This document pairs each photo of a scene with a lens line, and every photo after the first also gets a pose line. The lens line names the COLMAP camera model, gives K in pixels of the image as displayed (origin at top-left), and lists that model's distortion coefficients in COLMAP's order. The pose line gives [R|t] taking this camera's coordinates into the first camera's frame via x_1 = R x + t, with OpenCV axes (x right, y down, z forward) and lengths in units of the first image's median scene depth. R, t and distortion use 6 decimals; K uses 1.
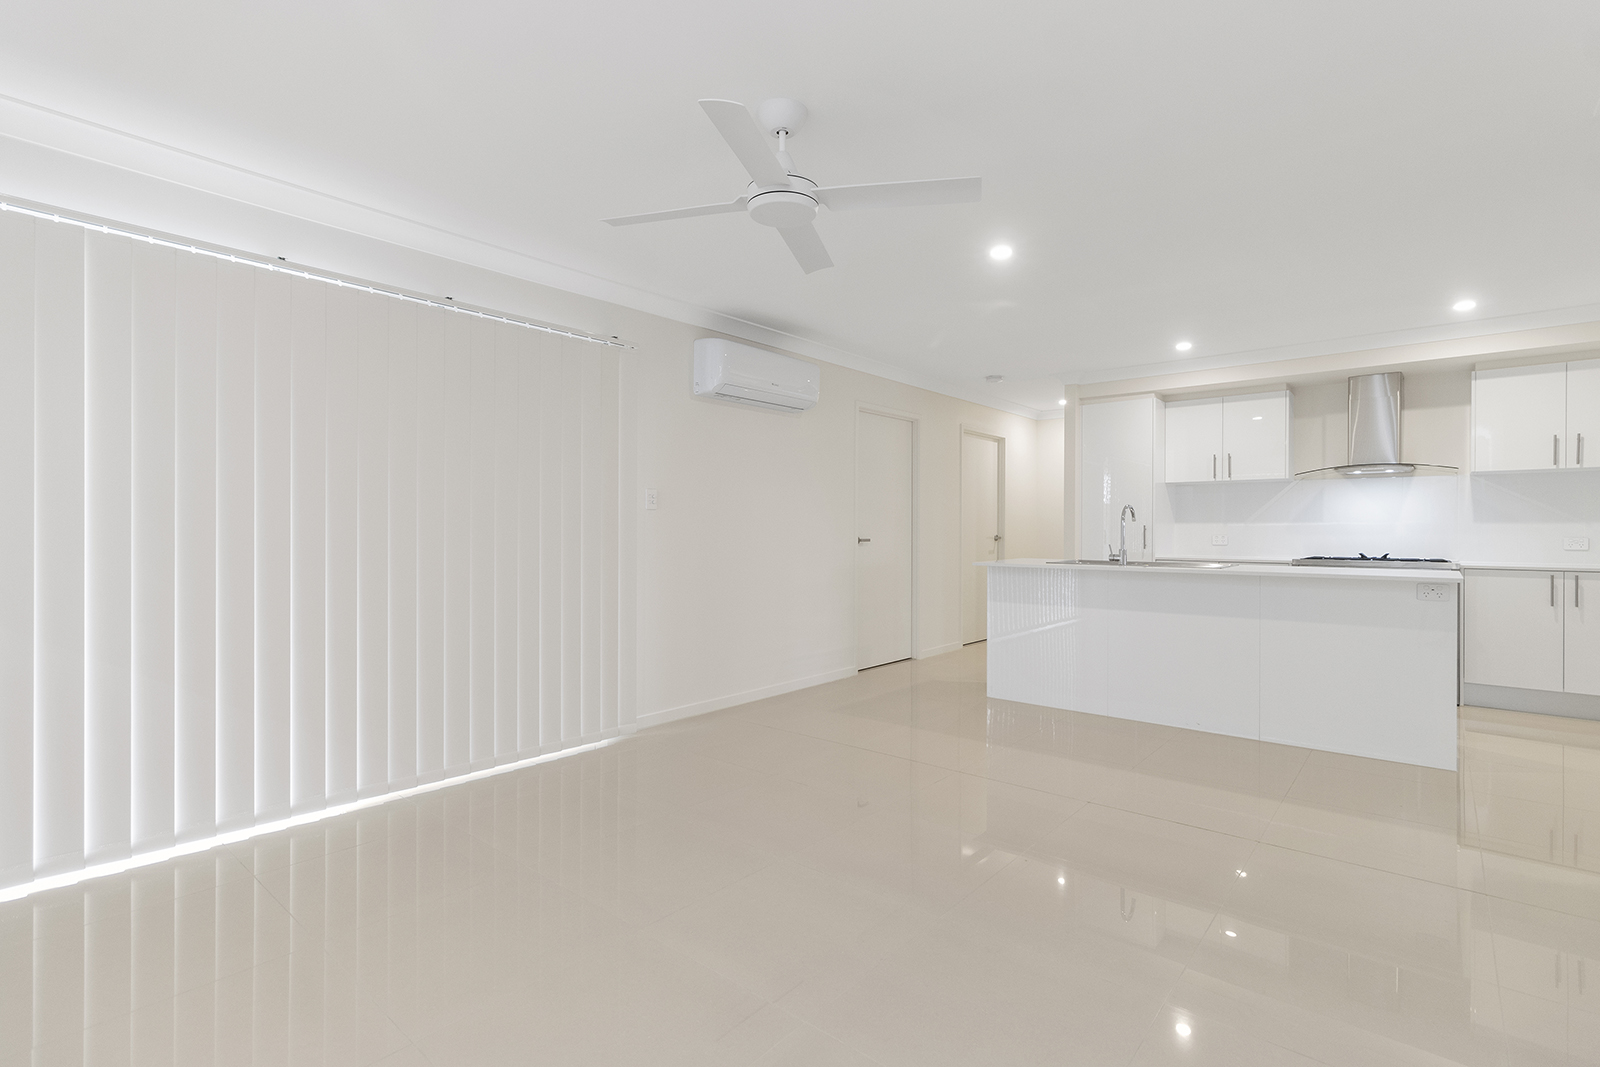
lens RADIAL K [[748.3, 0, 800.0], [0, 748.3, 533.5], [0, 0, 1]] dist [0.000030, 0.000139]
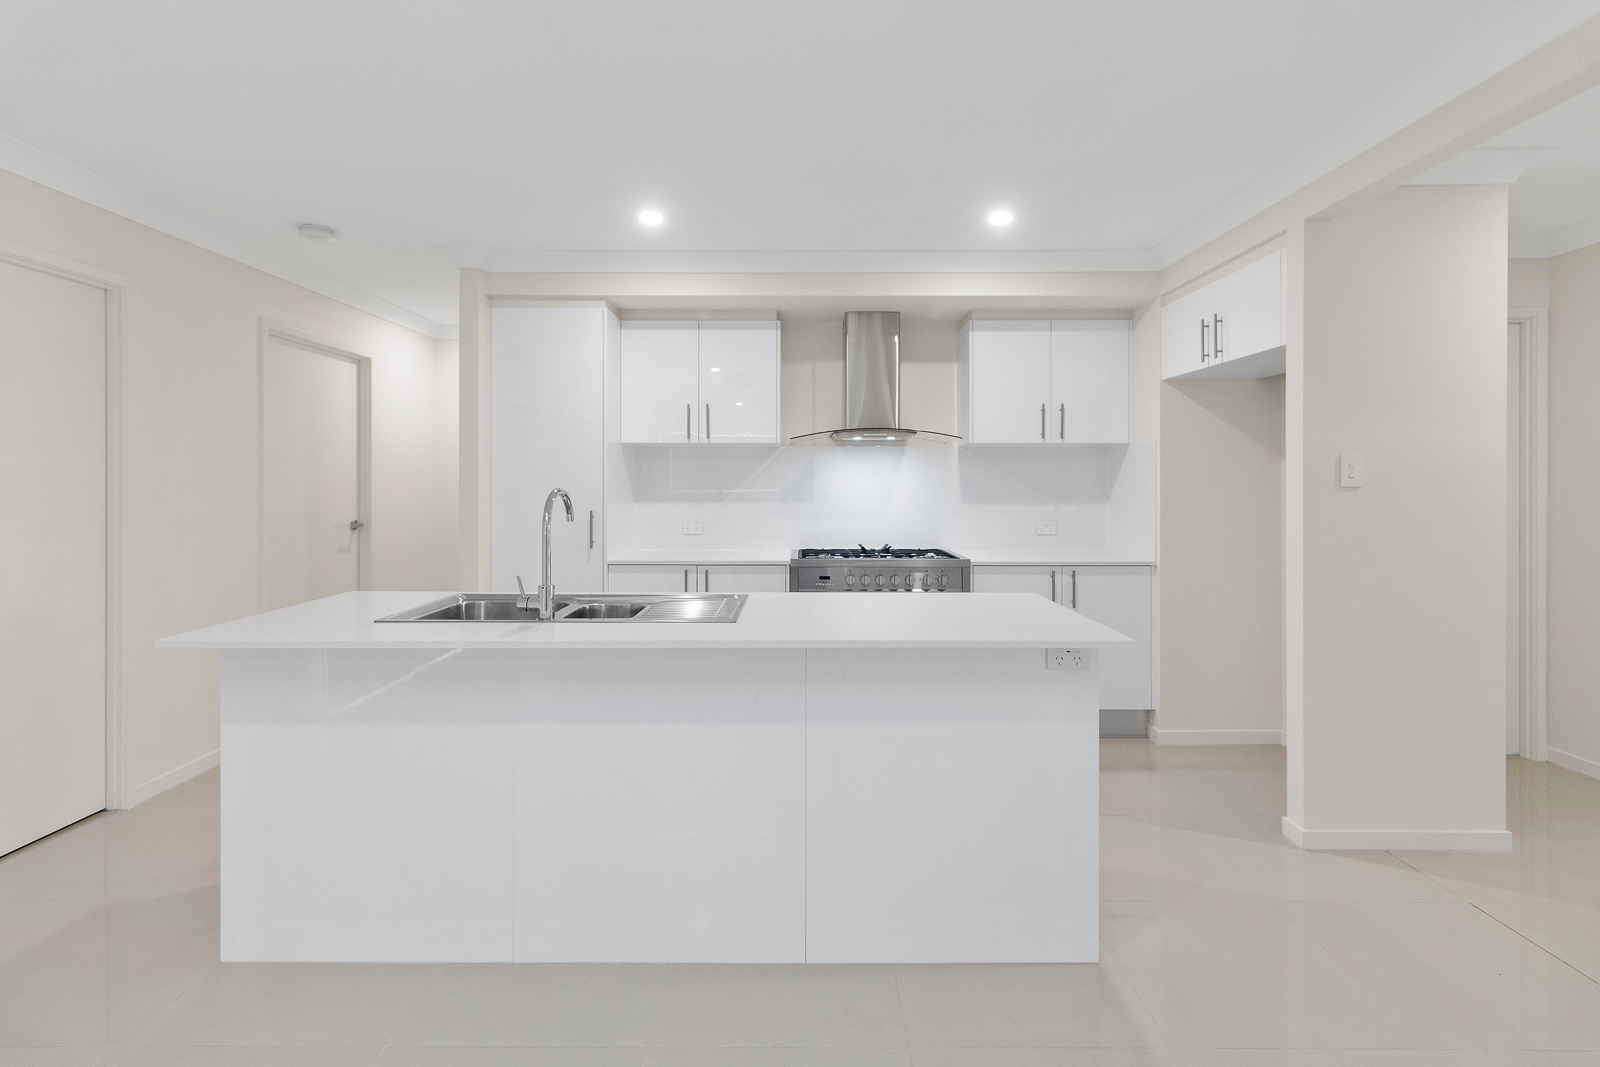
lens RADIAL K [[744.4, 0, 800.7], [0, 744.4, 481.9], [0, 0, 1]] dist [0.013044, 0.000050]
pose [[0.762619, -0.000697, 0.646848, 0.204463], [0.004611, 0.999980, -0.004360, -0.033091], [-0.646832, 0.006308, 0.762607, 0.440393]]
